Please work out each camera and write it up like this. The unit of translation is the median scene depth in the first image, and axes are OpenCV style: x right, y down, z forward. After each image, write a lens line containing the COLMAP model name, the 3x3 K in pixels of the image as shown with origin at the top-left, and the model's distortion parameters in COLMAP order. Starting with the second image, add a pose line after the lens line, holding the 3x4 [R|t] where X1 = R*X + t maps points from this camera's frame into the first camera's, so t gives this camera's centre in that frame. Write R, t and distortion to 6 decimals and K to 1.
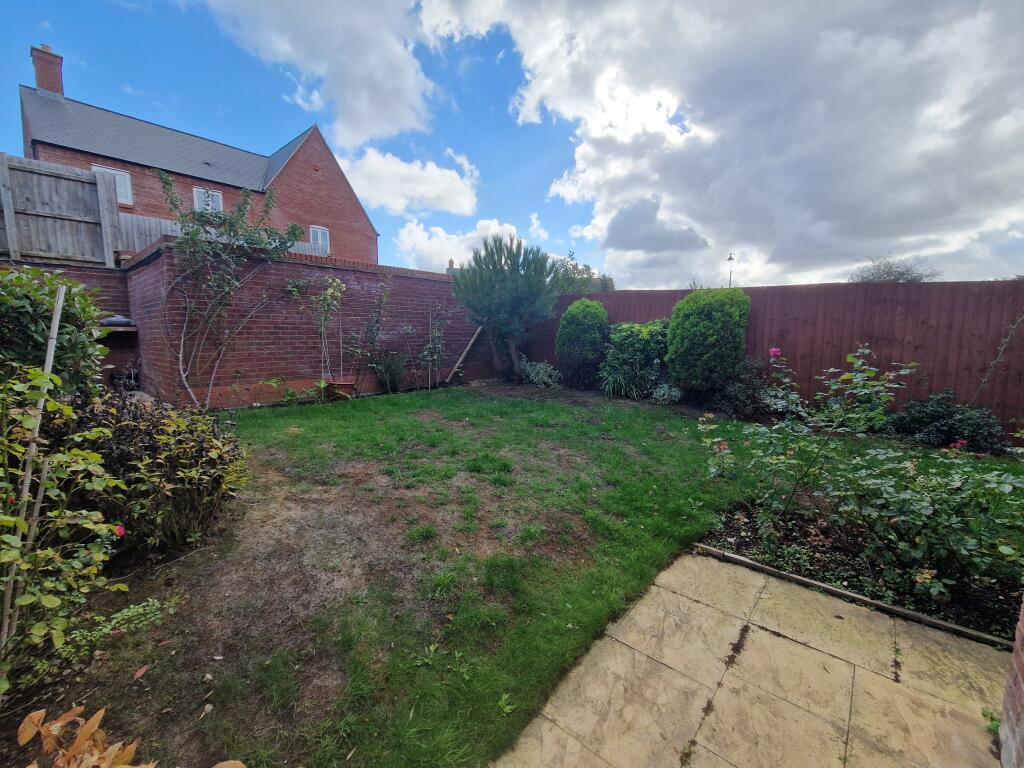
lens RADIAL K [[418.1, 0, 507.5], [0, 418.1, 385.6], [0, 0, 1]] dist [-0.001097, -0.000398]
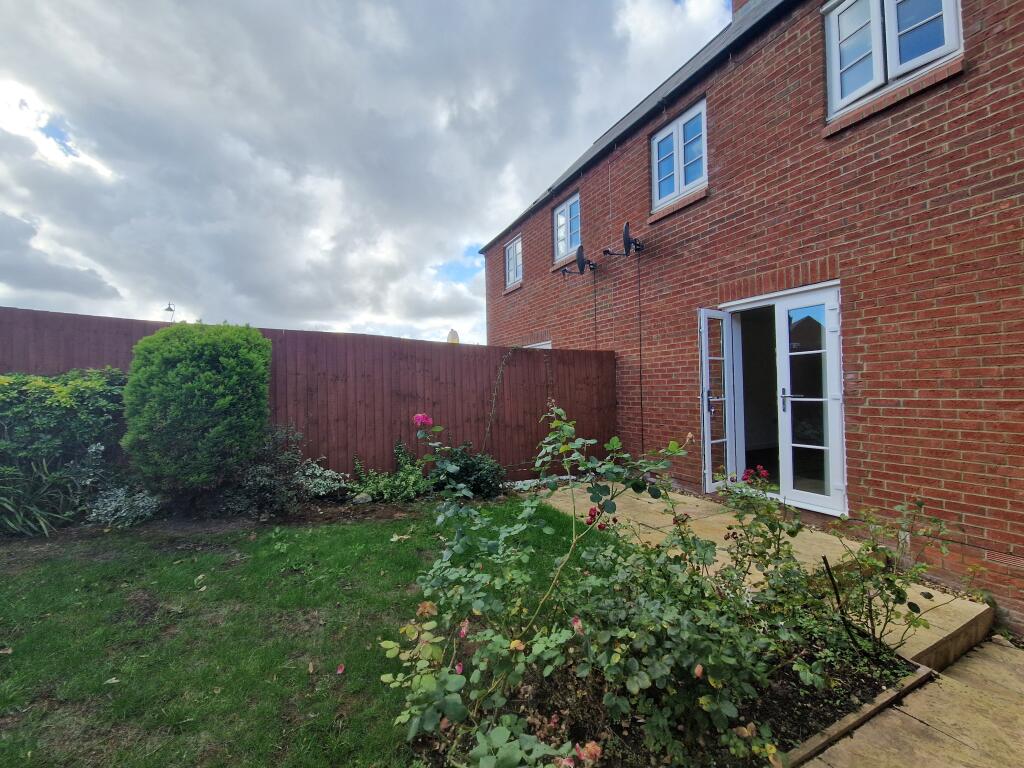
lens RADIAL K [[418.1, 0, 507.5], [0, 418.1, 385.6], [0, 0, 1]] dist [-0.001097, -0.000398]
pose [[0.384204, 0.003208, 0.923243, 0.088713], [0.131839, 0.989555, -0.058303, -0.043961], [-0.913787, 0.144120, 0.379768, 0.382240]]
